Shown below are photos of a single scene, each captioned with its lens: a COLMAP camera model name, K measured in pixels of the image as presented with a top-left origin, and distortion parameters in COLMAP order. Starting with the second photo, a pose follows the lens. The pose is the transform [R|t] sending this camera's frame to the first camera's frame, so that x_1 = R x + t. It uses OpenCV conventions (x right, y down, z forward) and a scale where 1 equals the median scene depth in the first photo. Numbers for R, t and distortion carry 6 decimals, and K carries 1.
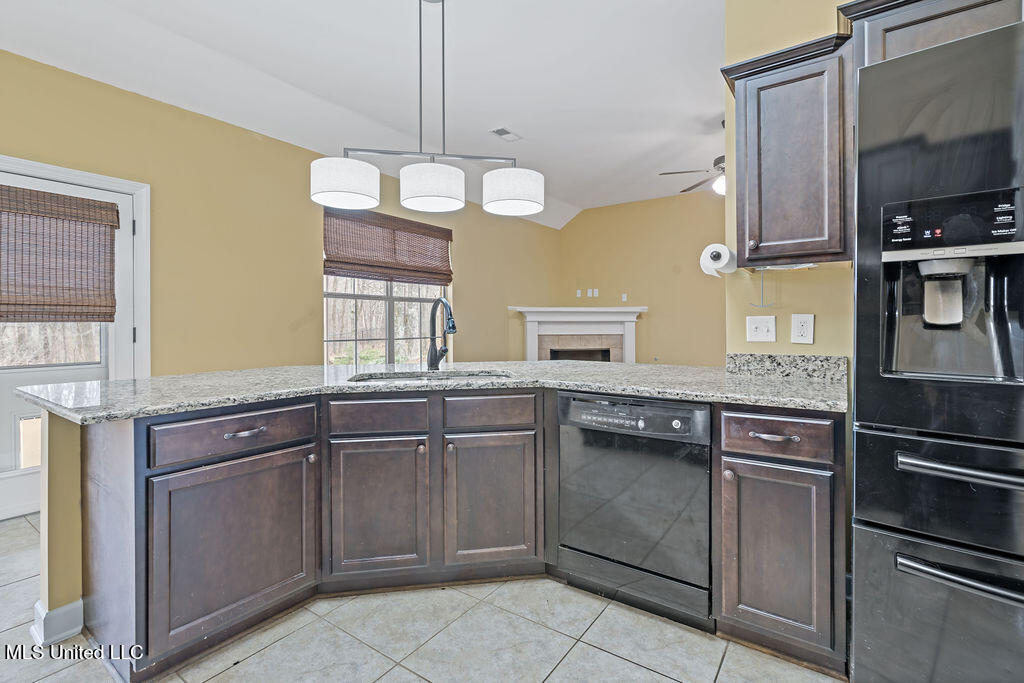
lens RADIAL K [[471.8, 0, 513.3], [0, 471.8, 324.8], [0, 0, 1]] dist [-0.010532, -0.000062]
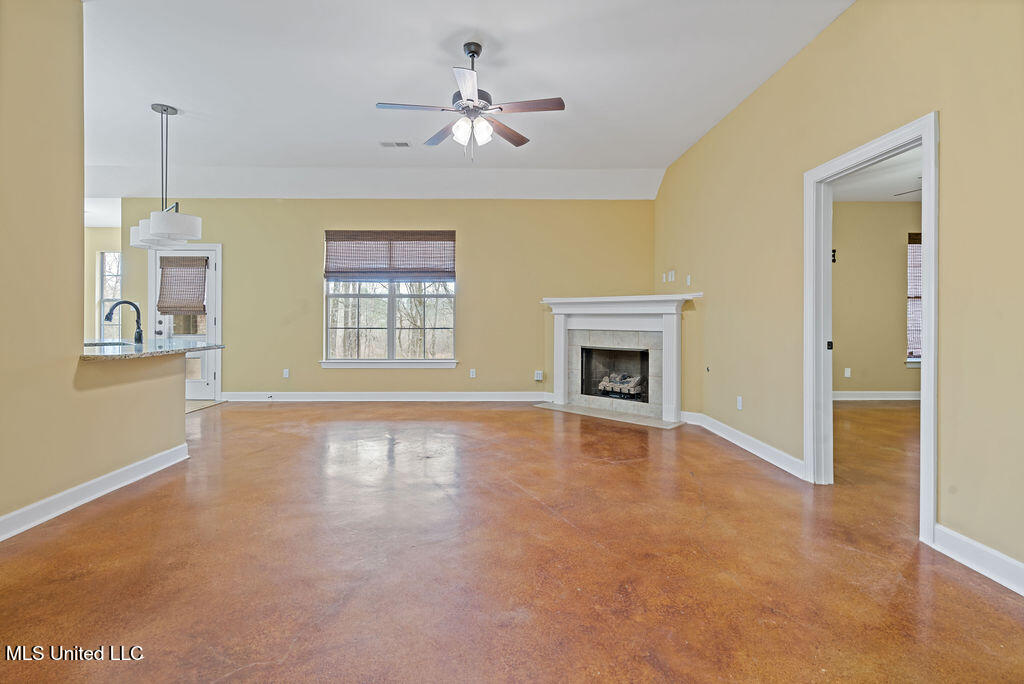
lens RADIAL K [[471.8, 0, 513.3], [0, 471.8, 325.3], [0, 0, 1]] dist [-0.010532, -0.000062]
pose [[0.596627, 0.016544, -0.802348, 0.844060], [-0.004612, 0.999842, 0.017187, -0.001066], [0.802506, -0.006554, 0.596609, 0.459950]]
